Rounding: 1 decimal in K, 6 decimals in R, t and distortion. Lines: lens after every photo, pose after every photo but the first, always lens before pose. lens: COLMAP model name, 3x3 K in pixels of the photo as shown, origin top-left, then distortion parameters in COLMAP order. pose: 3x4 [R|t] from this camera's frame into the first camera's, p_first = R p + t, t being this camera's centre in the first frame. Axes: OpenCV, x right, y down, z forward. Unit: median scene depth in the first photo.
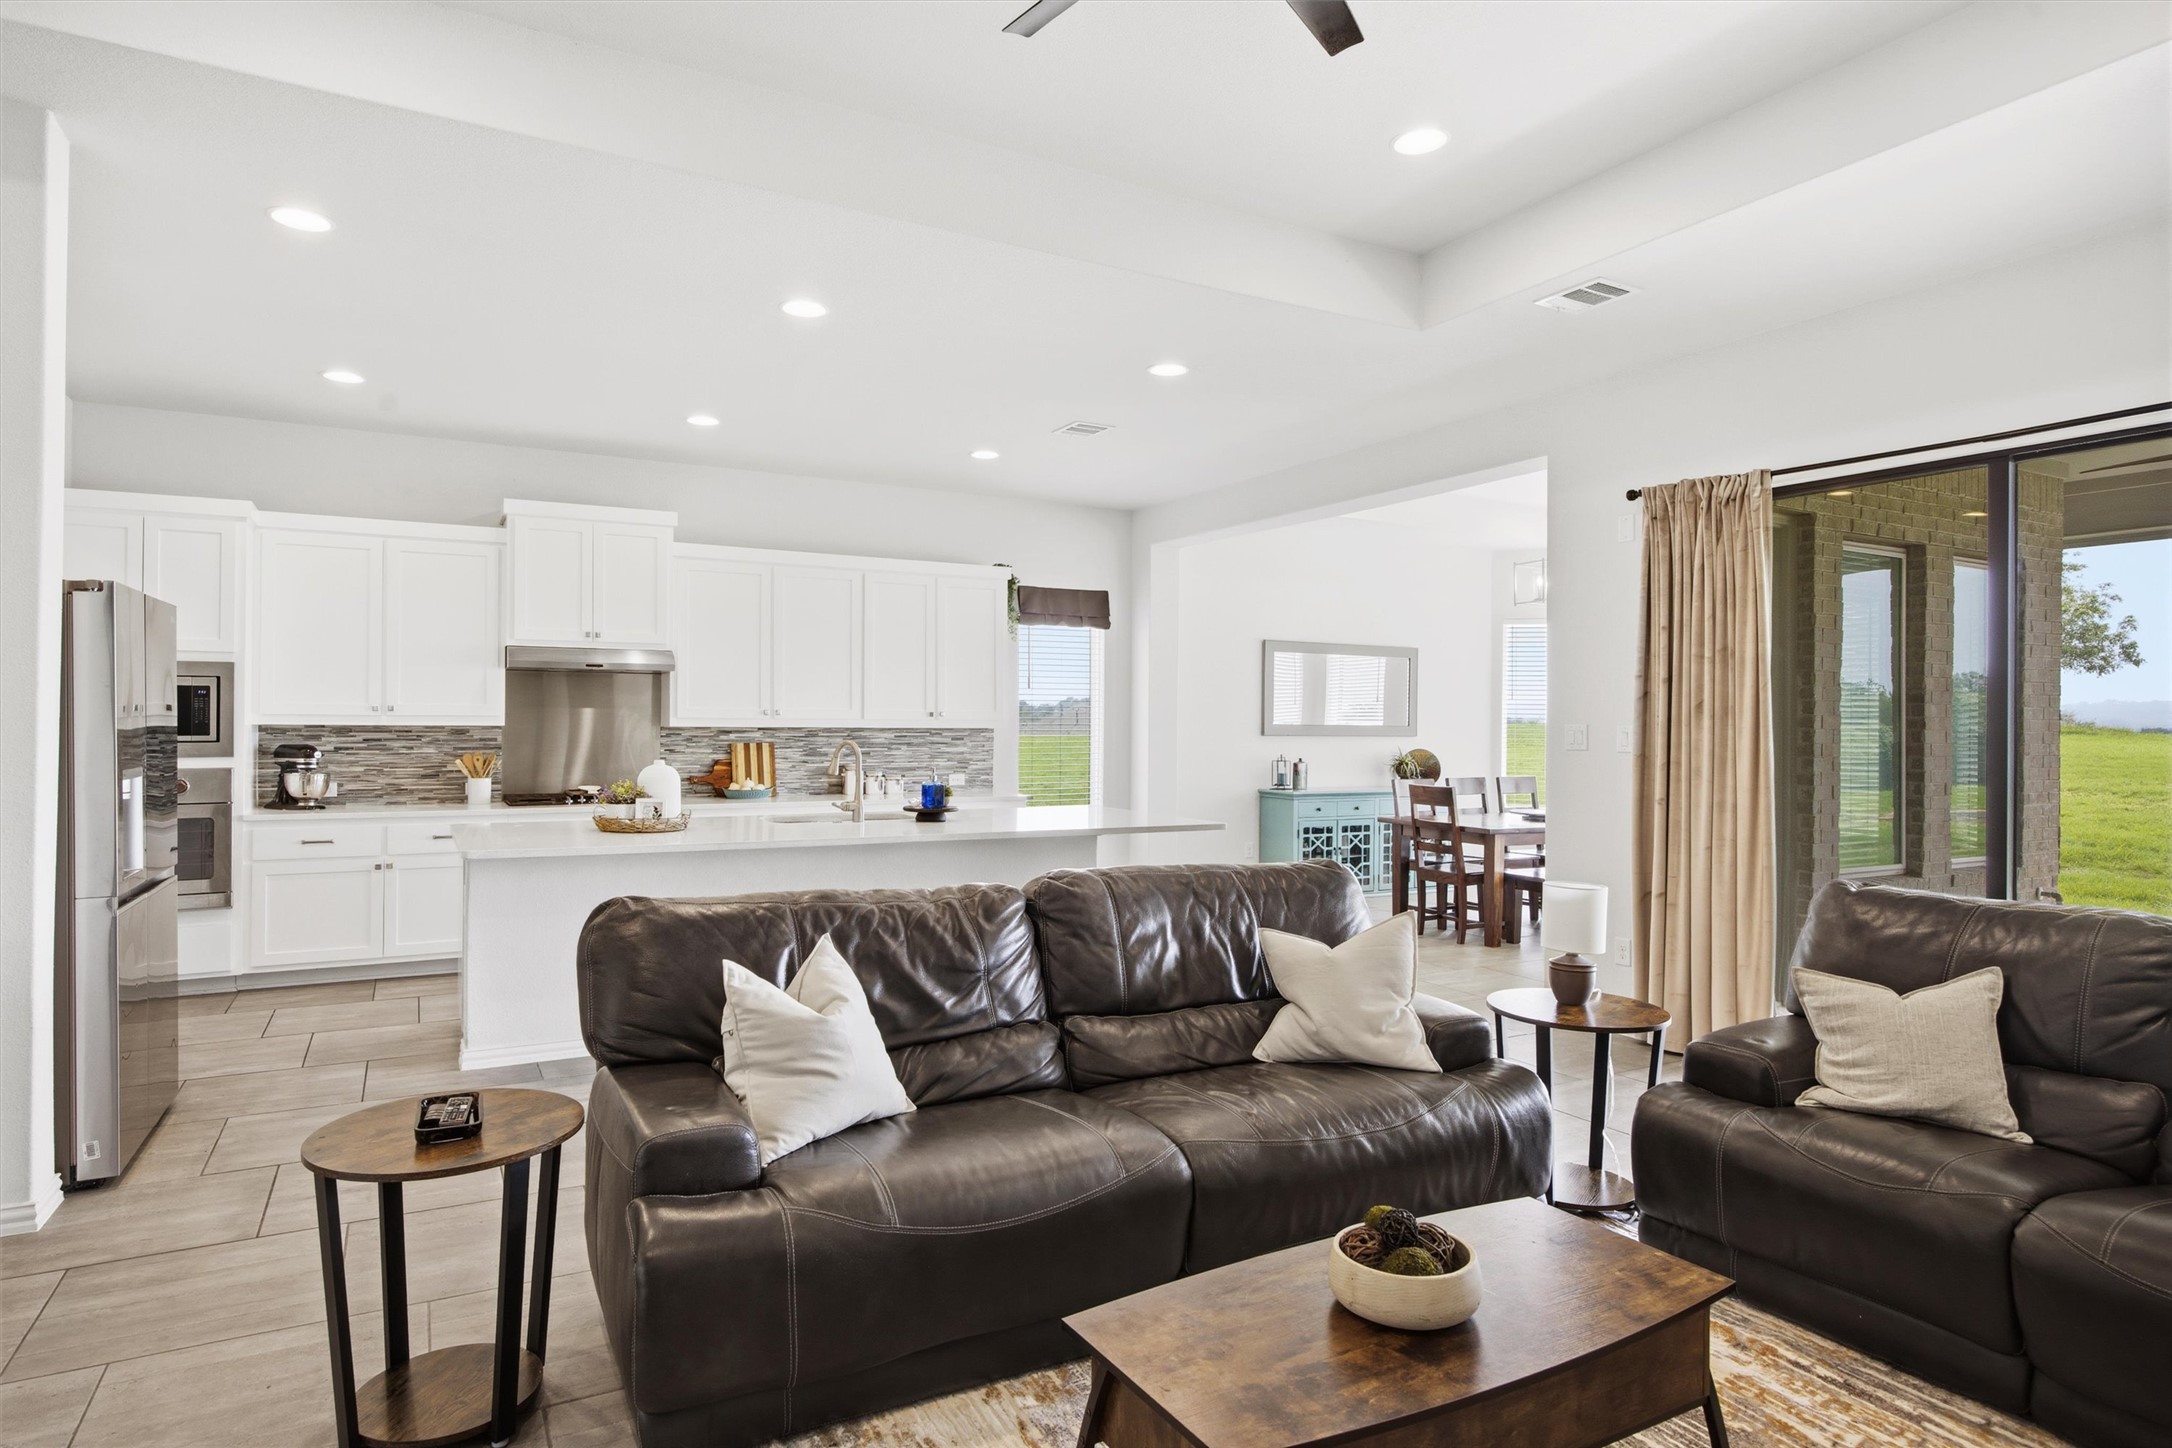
lens RADIAL K [[1200.4, 0, 1070.7], [0, 1200.4, 725.6], [0, 0, 1]] dist [0.000913, -0.001892]
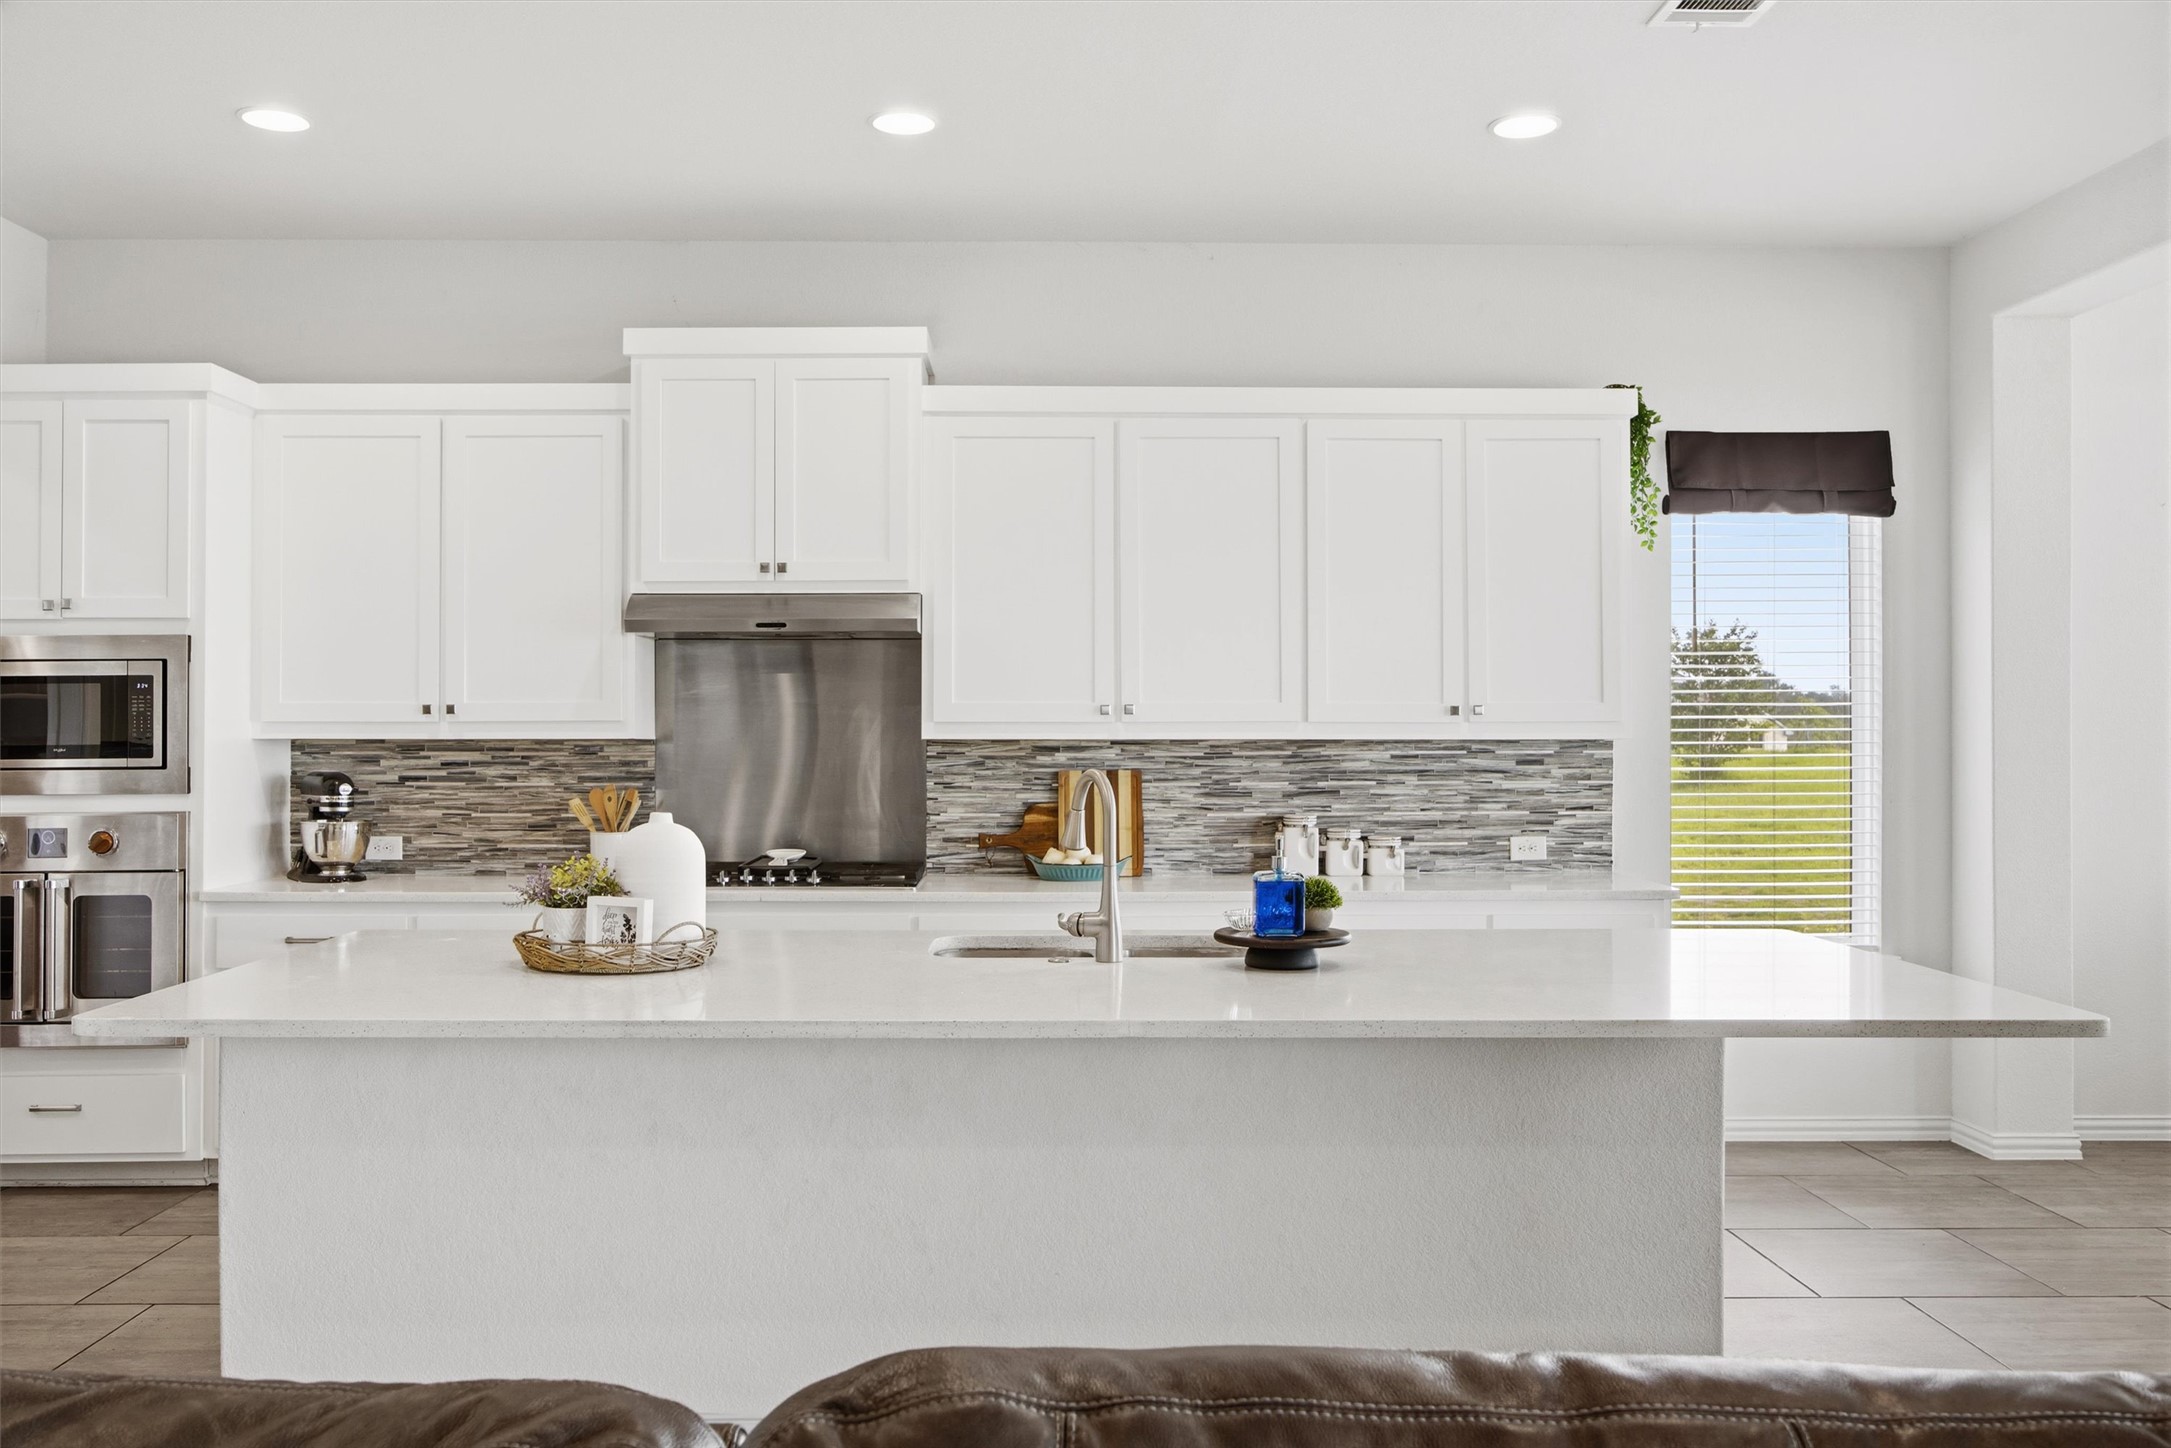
lens RADIAL K [[1835.5, 0, 1075.5], [0, 1835.5, 717.2], [0, 0, 1]] dist [-0.028101, 0.039140]
pose [[0.888889, -0.009151, -0.458031, 0.085639], [0.005216, 0.999938, -0.009854, -0.000467], [0.458092, 0.006370, 0.888882, 0.302814]]
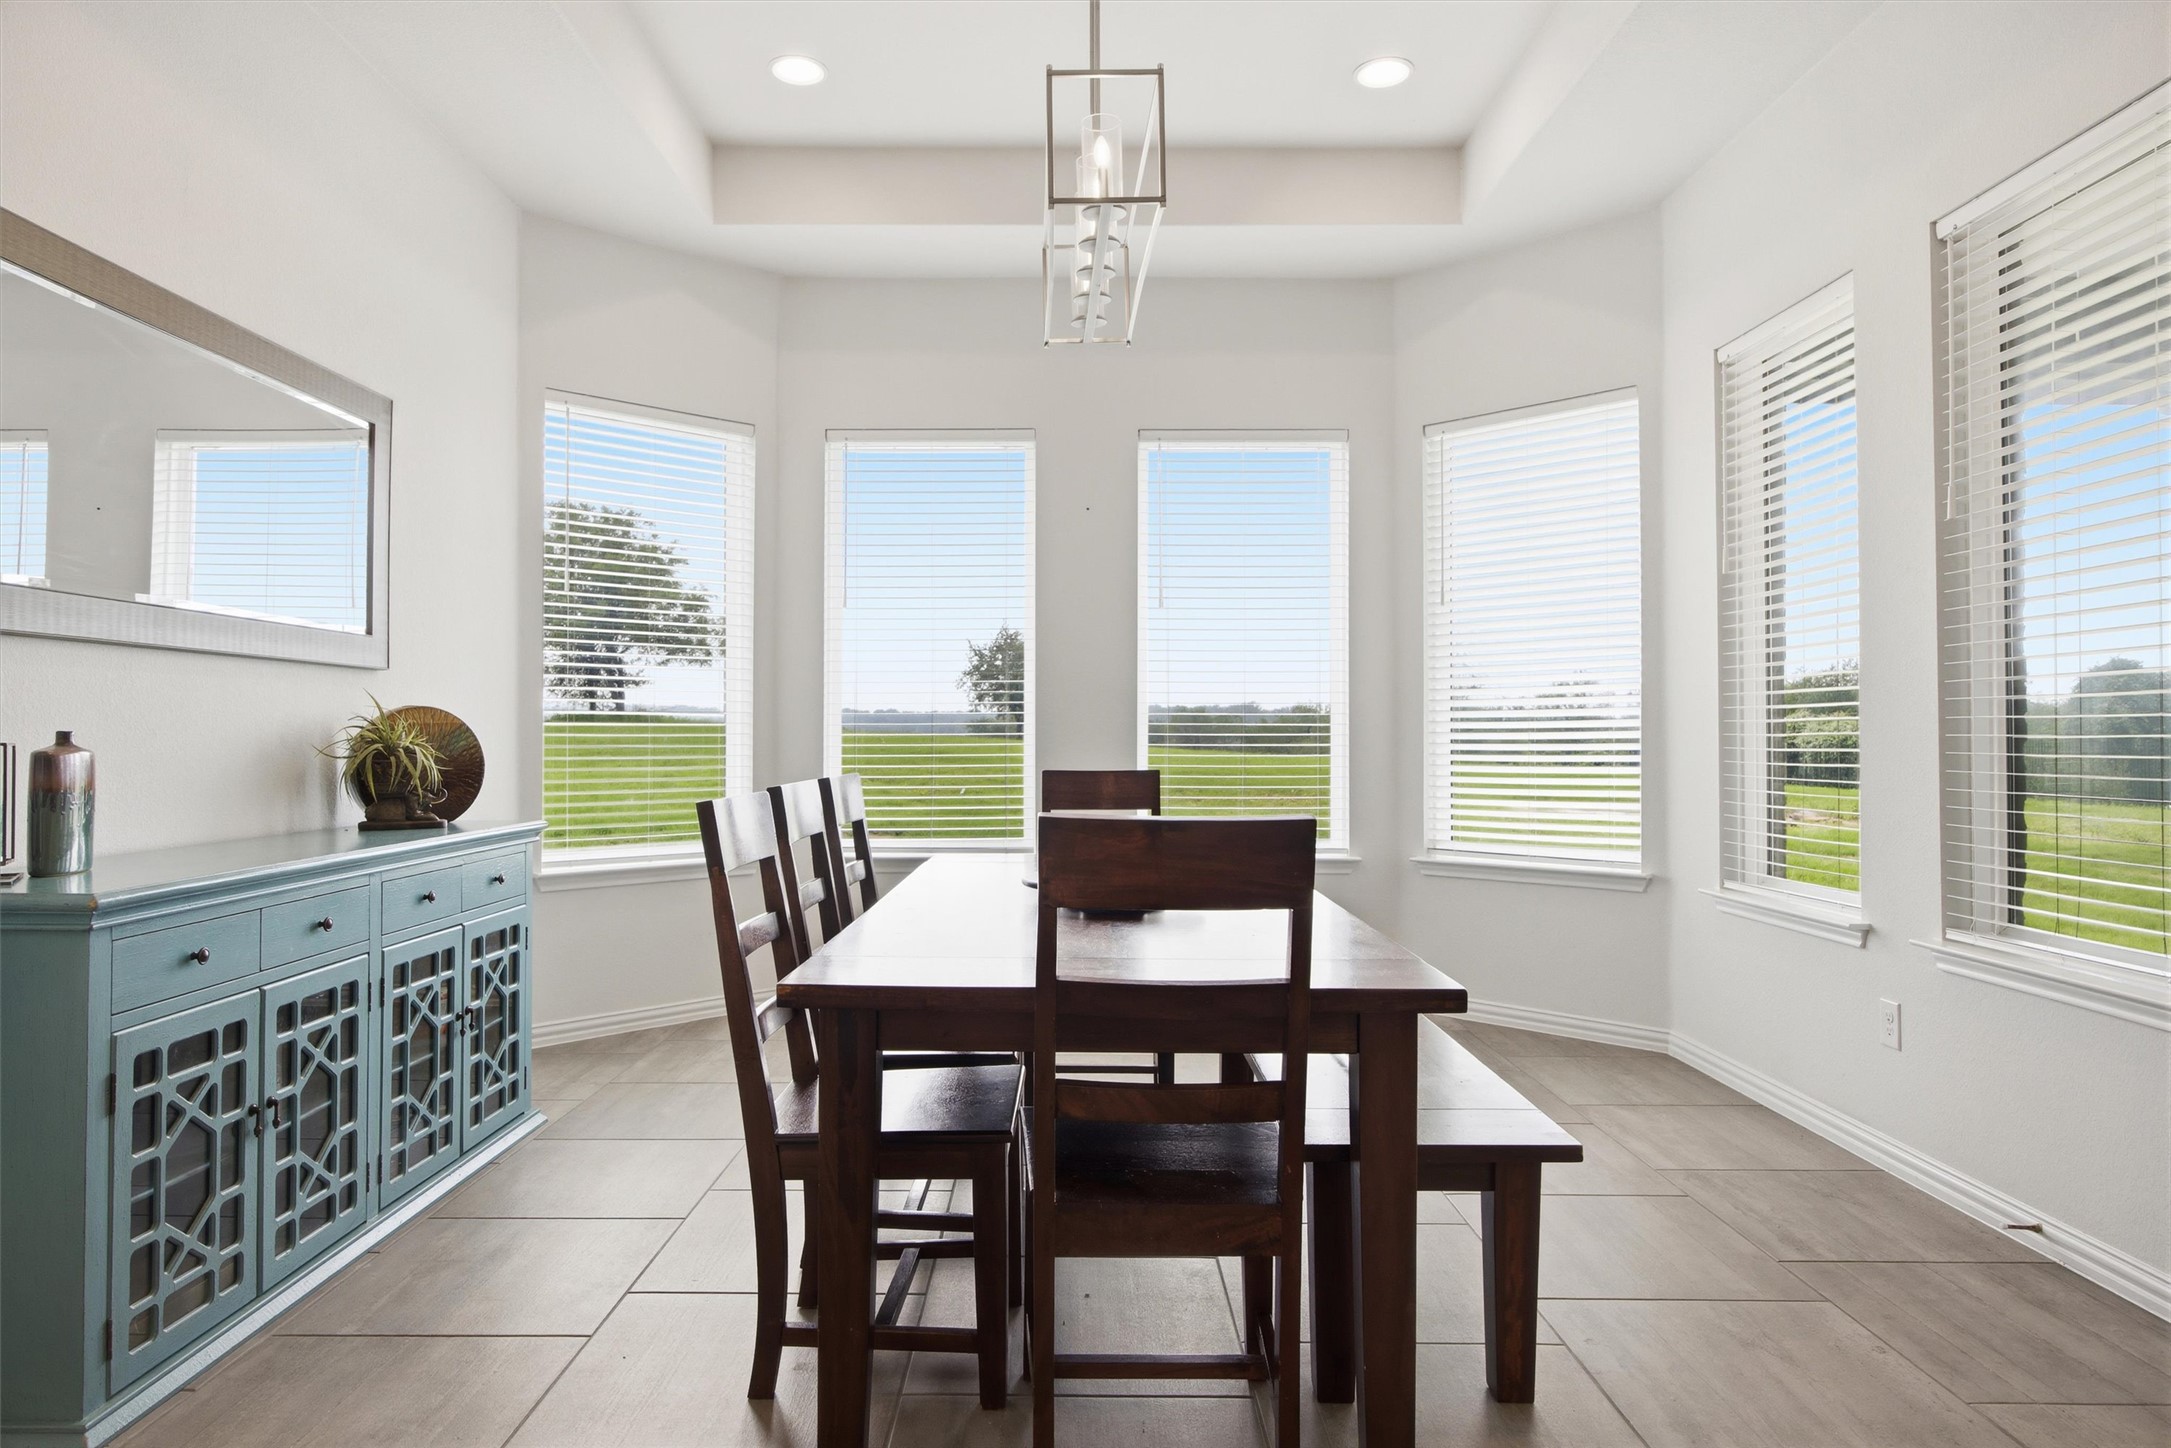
lens RADIAL K [[1331.5, 0, 1065.6], [0, 1331.5, 719.8], [0, 0, 1]] dist [0.012207, -0.002601]
pose [[0.483812, 0.001359, 0.875171, 0.082072], [0.004215, 0.999984, -0.003883, 0.033958], [-0.875162, 0.005568, 0.483799, 0.911591]]
